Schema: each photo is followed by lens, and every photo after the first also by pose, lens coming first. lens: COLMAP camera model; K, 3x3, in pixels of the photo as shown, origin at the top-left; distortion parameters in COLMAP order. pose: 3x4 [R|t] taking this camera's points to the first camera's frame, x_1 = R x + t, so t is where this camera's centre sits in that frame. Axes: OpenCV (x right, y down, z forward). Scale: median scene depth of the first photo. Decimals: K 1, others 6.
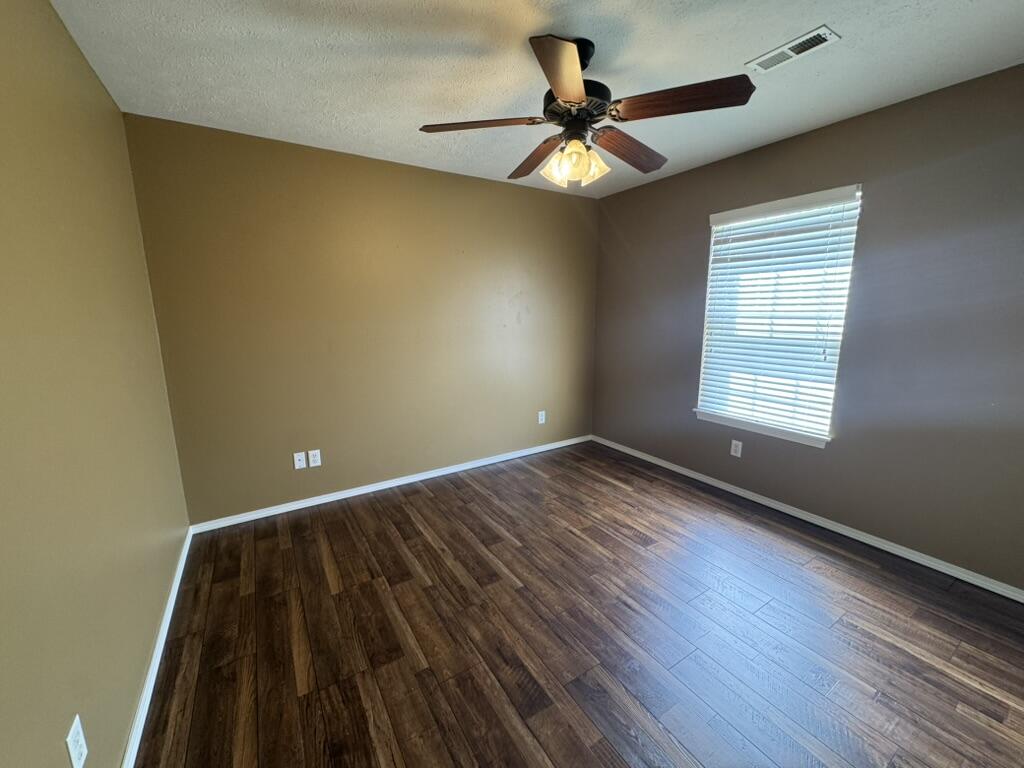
lens RADIAL K [[407.9, 0, 510.1], [0, 407.9, 388.3], [0, 0, 1]] dist [-0.006501, 0.000011]
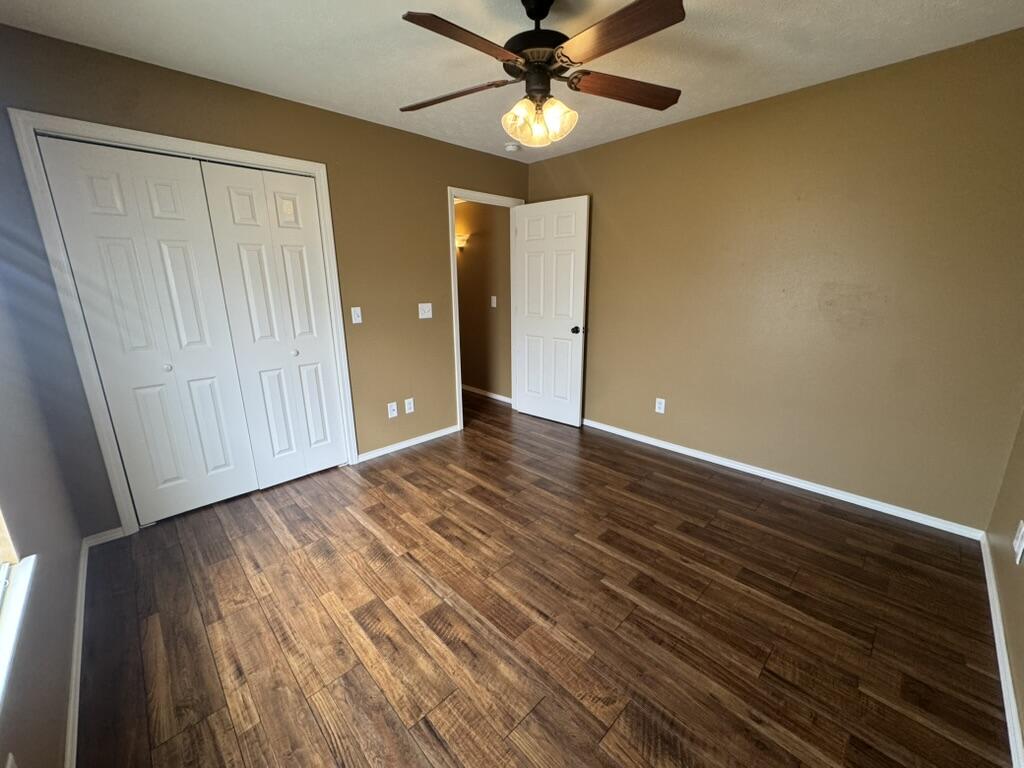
lens RADIAL K [[407.9, 0, 512.3], [0, 407.9, 384.6], [0, 0, 1]] dist [-0.006501, 0.000011]
pose [[-0.977052, 0.069095, -0.201480, 0.335495], [-0.024384, 0.903420, 0.428062, -0.290965], [0.211598, 0.423152, -0.881004, 1.534249]]
